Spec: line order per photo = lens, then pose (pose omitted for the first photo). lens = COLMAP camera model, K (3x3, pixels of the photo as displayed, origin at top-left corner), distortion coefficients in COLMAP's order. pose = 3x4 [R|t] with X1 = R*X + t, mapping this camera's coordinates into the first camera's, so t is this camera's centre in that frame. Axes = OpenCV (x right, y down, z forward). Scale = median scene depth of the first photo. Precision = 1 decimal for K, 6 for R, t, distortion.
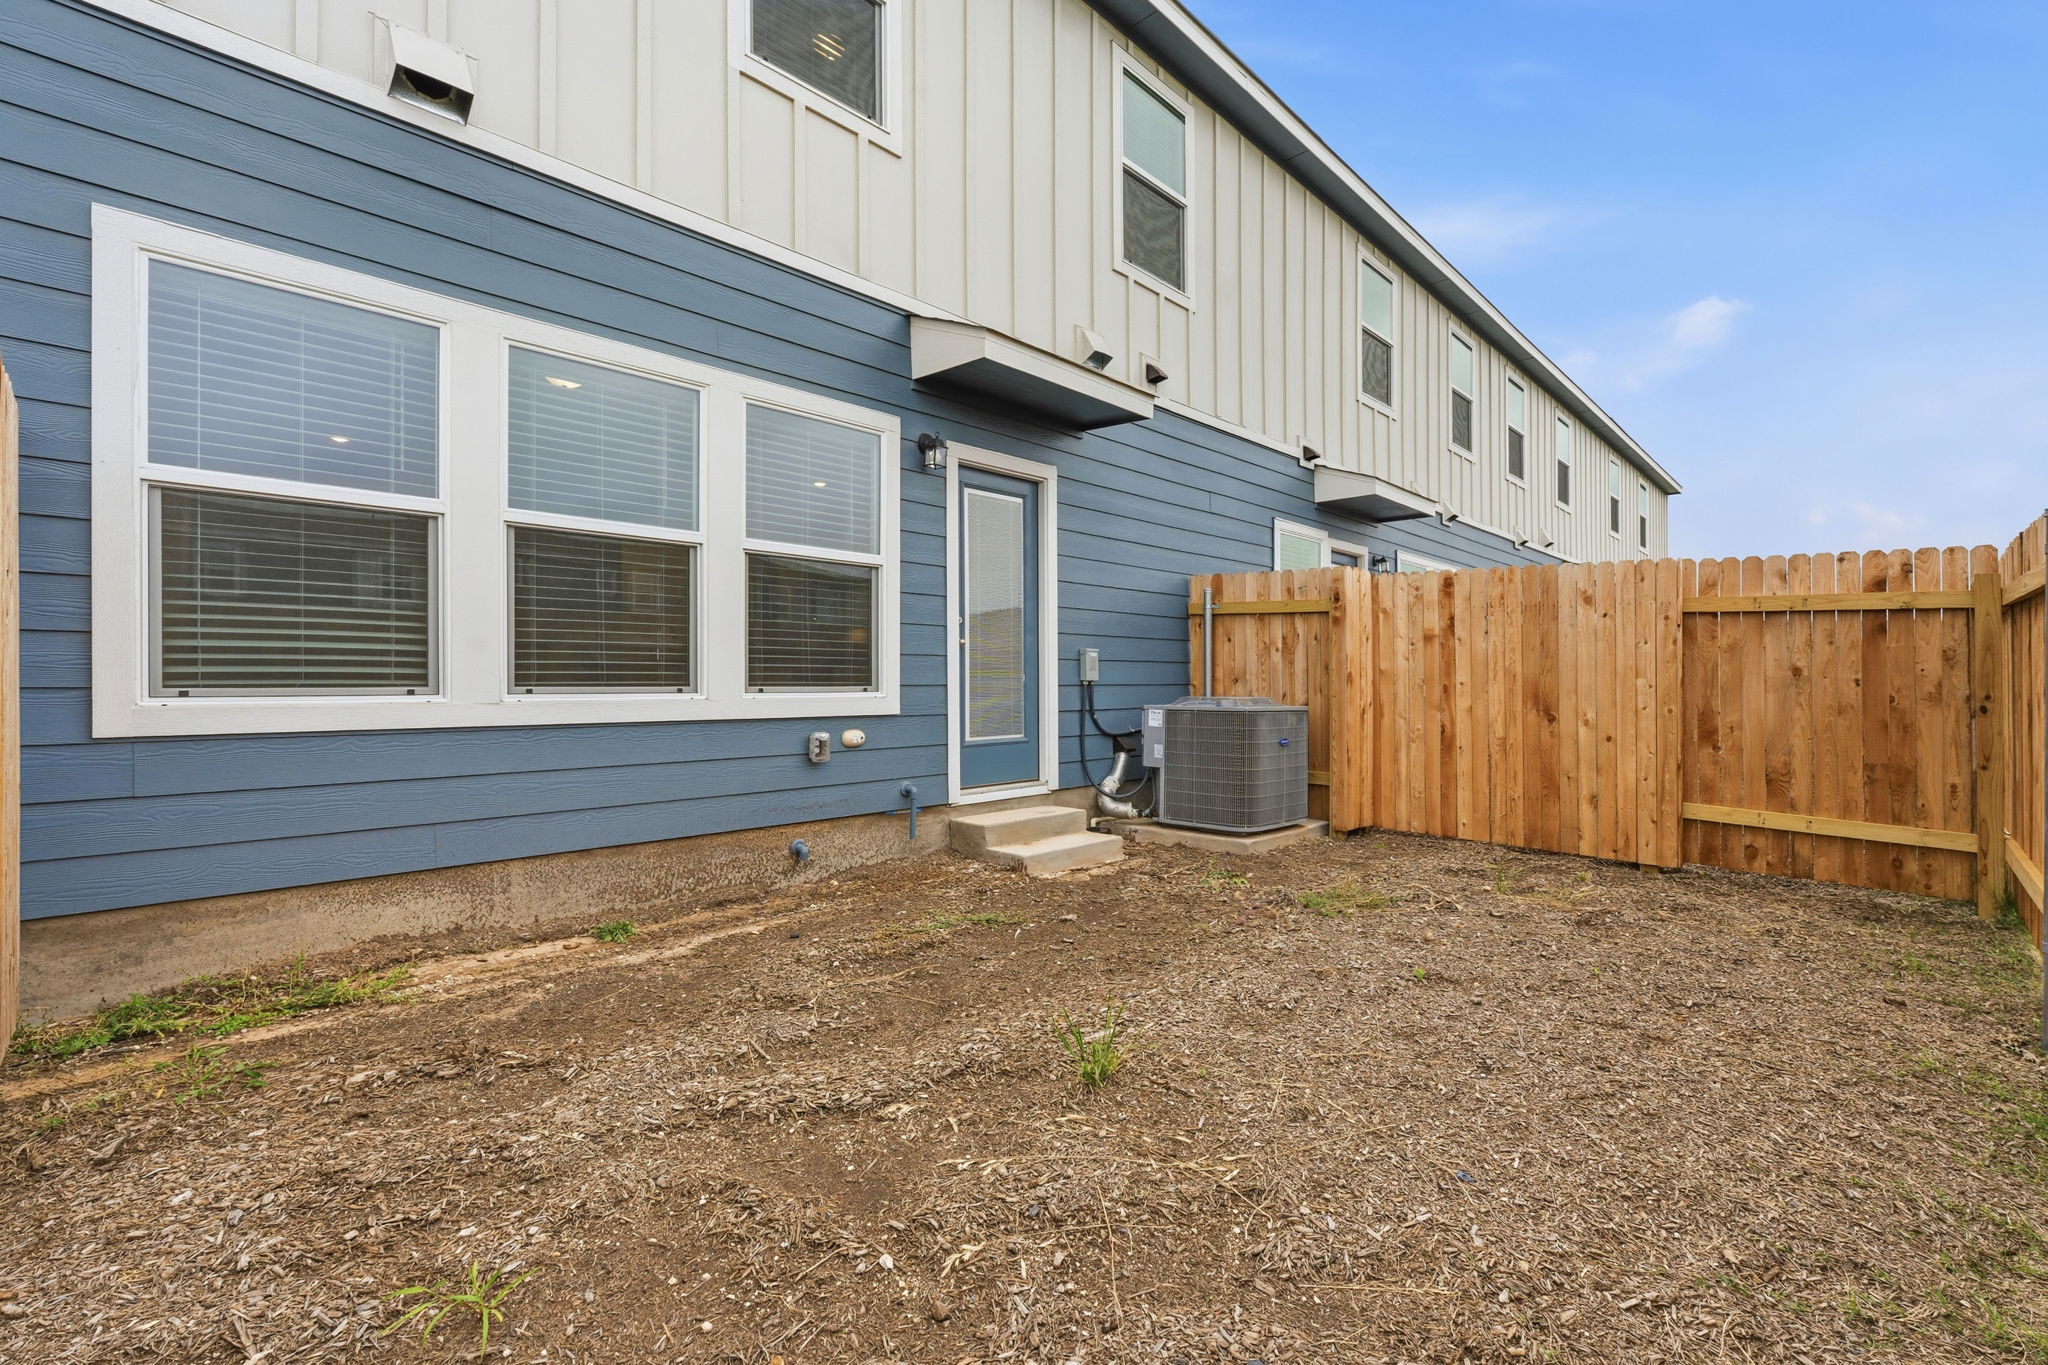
lens RADIAL K [[907.0, 0, 1029.4], [0, 907.0, 674.8], [0, 0, 1]] dist [-0.000998, -0.000086]
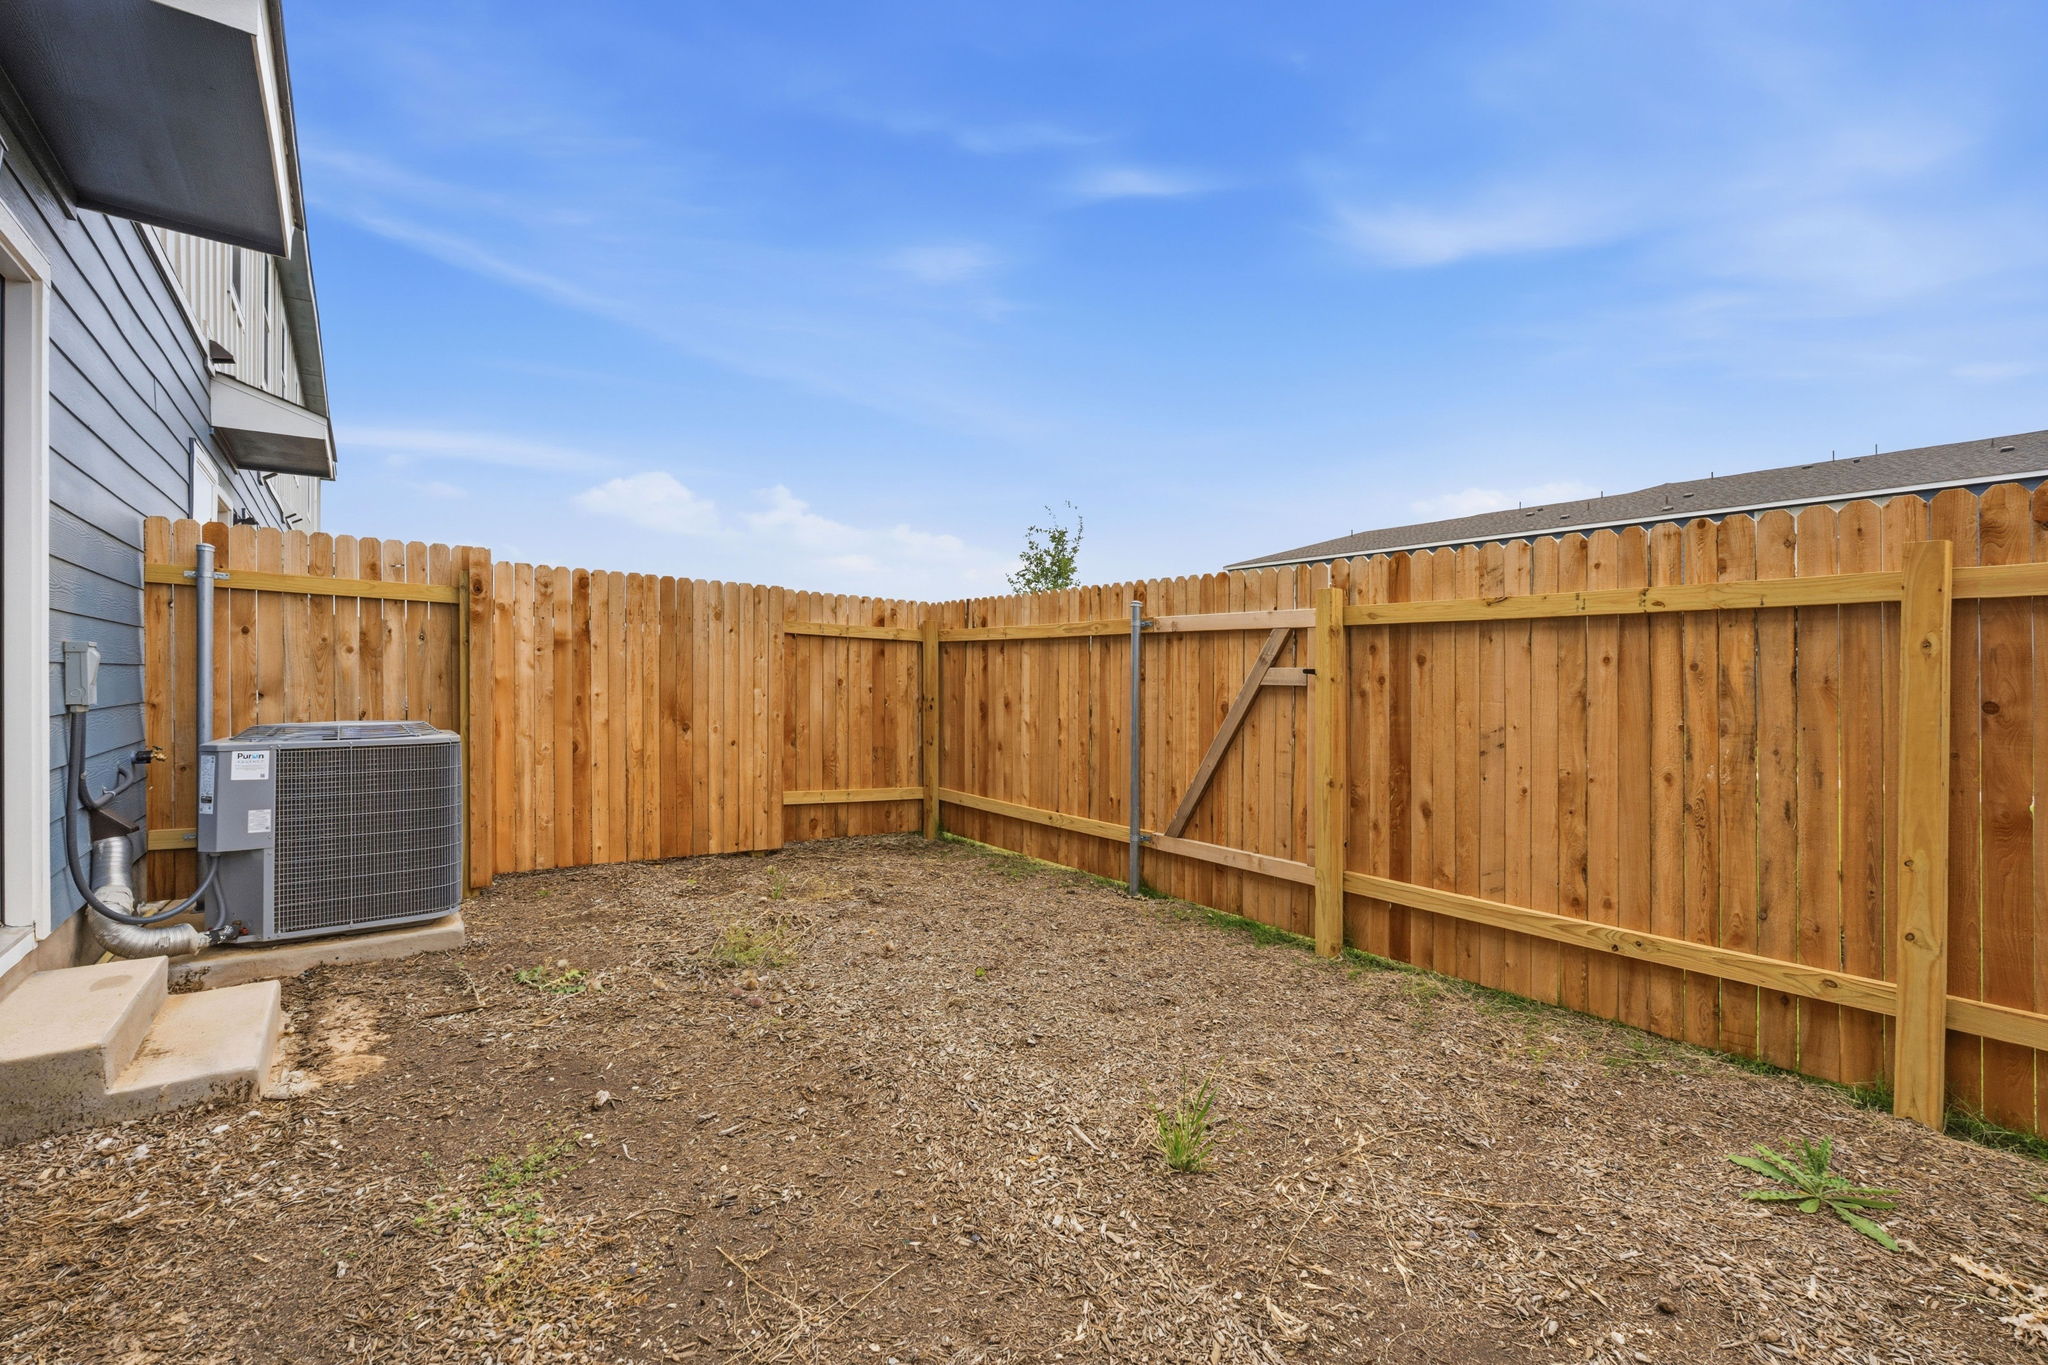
lens RADIAL K [[907.0, 0, 1029.4], [0, 907.0, 674.8], [0, 0, 1]] dist [-0.000998, -0.000086]
pose [[0.182890, -0.001299, 0.983132, -0.356970], [-0.009455, 0.999951, 0.003080, -0.018361], [-0.983088, -0.009859, 0.182869, 0.419445]]
